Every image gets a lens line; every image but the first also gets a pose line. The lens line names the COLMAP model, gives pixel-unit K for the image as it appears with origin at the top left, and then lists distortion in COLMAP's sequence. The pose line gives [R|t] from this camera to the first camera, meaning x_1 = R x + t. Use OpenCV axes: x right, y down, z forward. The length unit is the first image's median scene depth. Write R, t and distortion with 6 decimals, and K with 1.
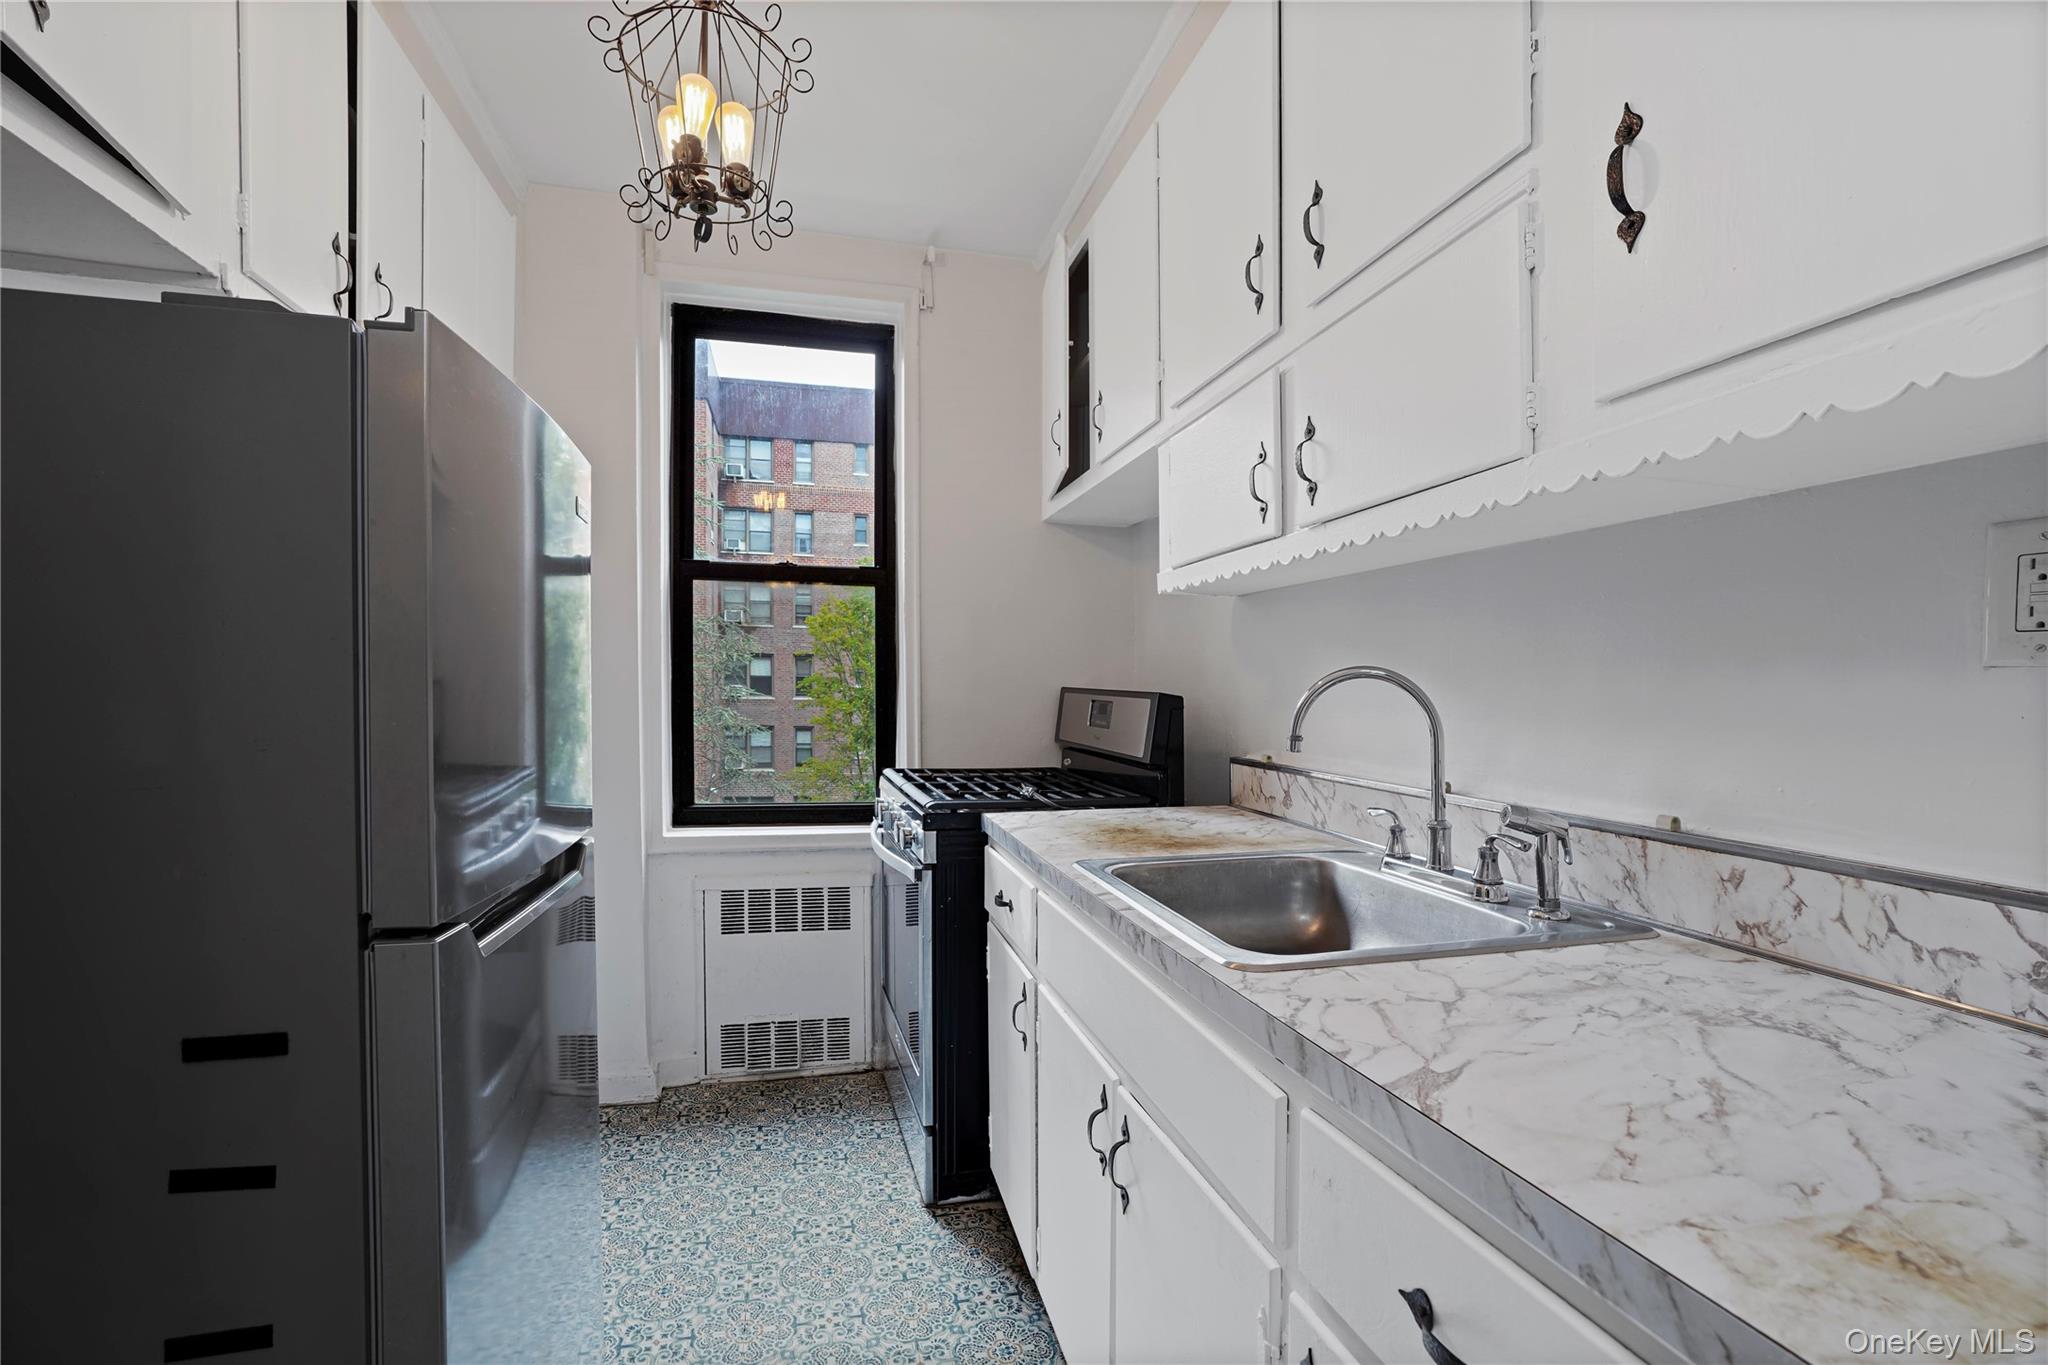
lens RADIAL K [[942.4, 0, 1037.3], [0, 942.4, 693.2], [0, 0, 1]] dist [-0.055312, 0.026909]
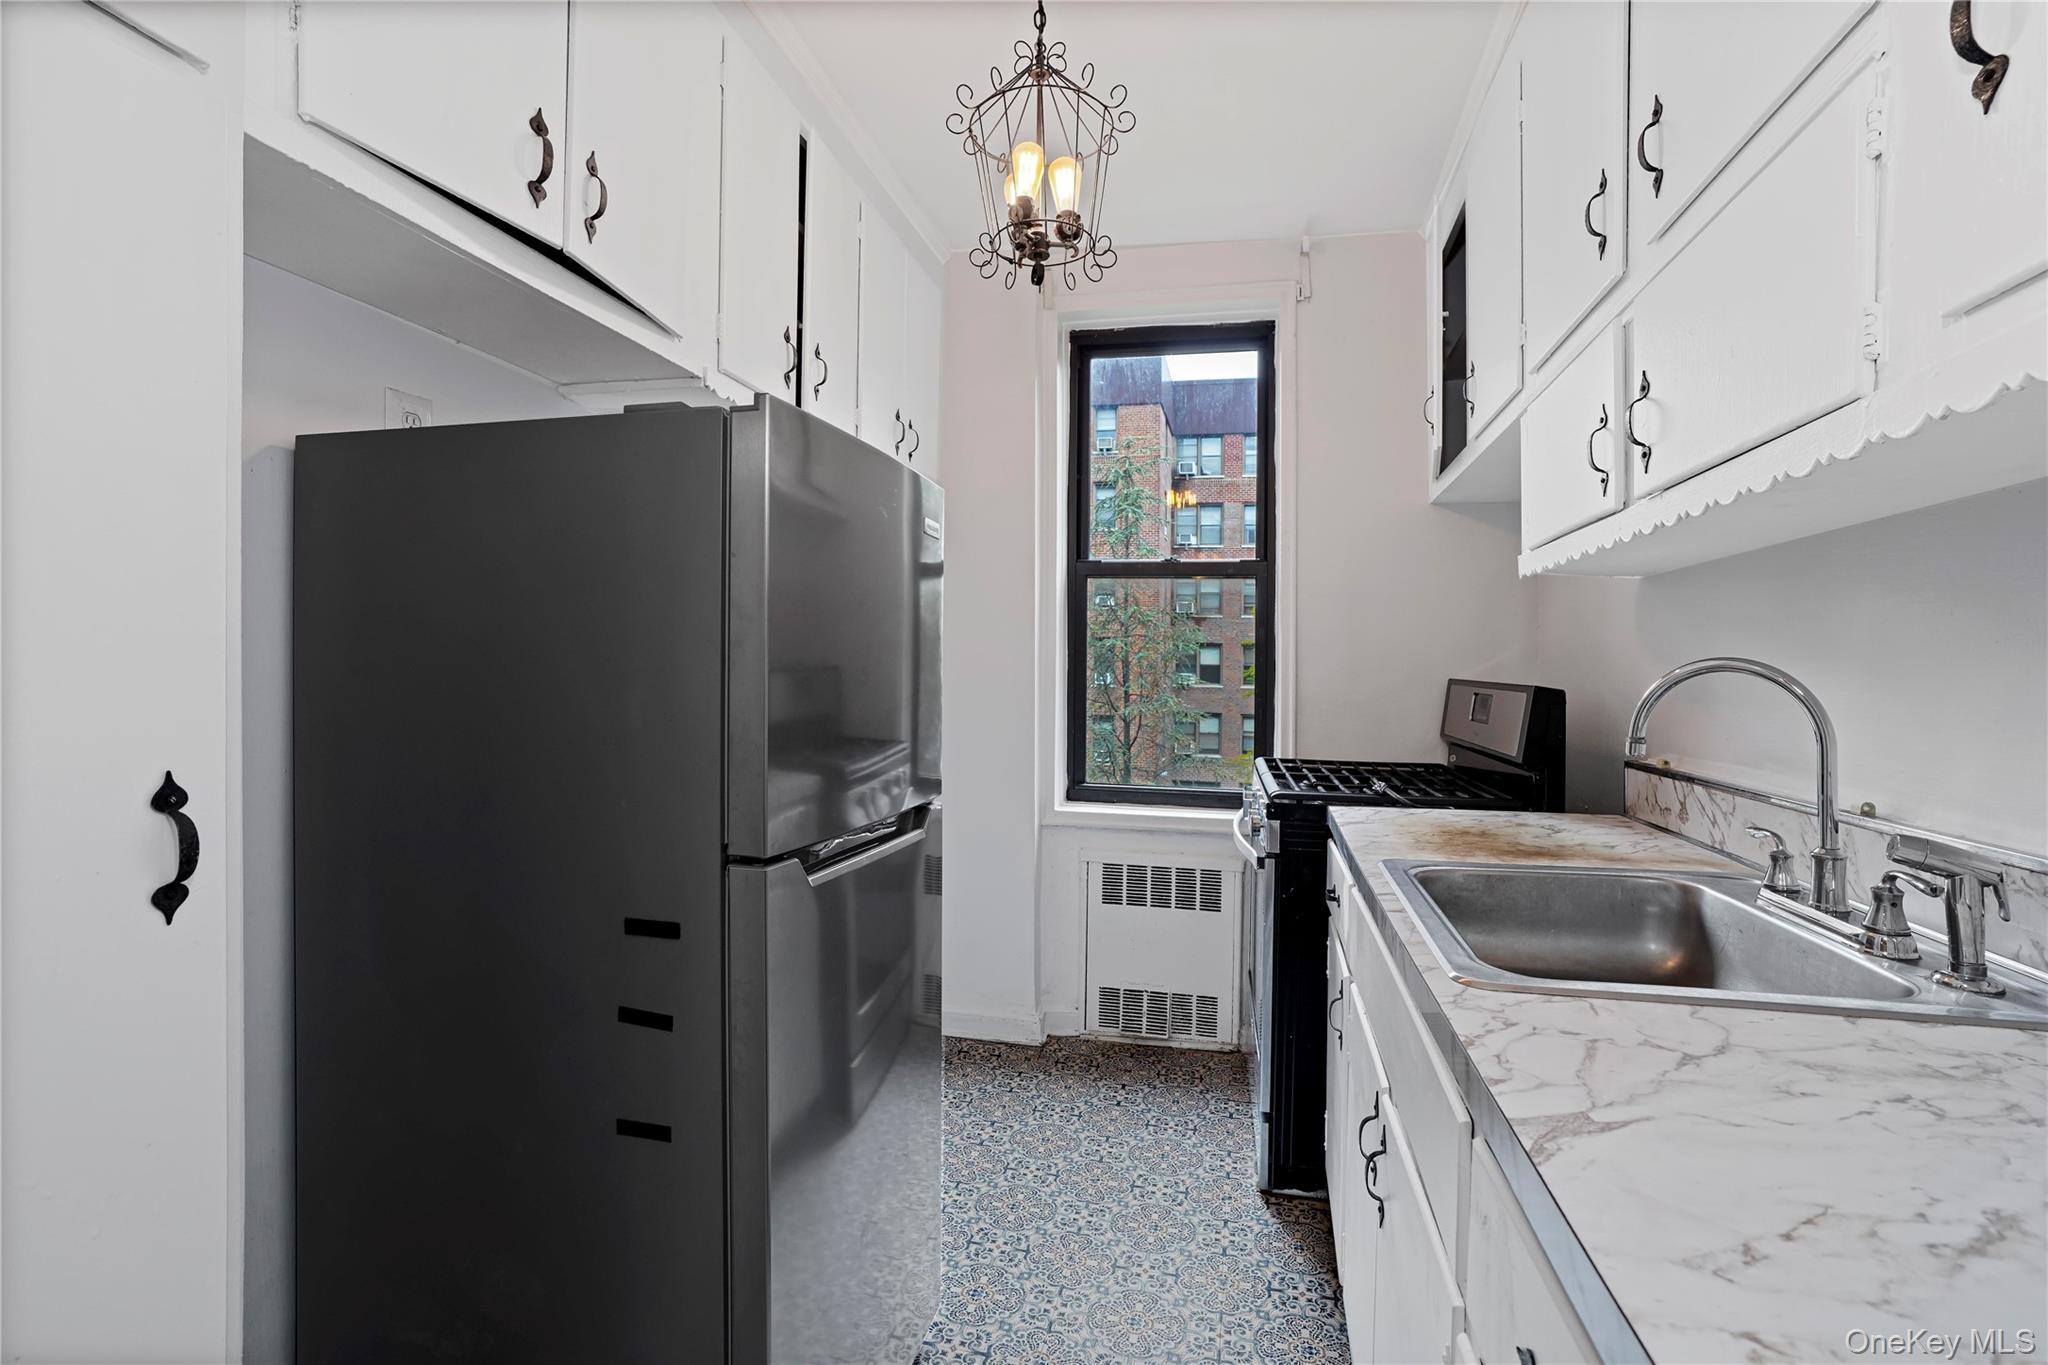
lens RADIAL K [[934.4, 0, 1045.8], [0, 934.4, 674.1], [0, 0, 1]] dist [-0.055137, 0.026111]
pose [[0.894626, 0.005402, -0.446784, 0.143621], [-0.009276, 0.999936, -0.006483, -0.002505], [0.446720, 0.009944, 0.894618, -0.006704]]
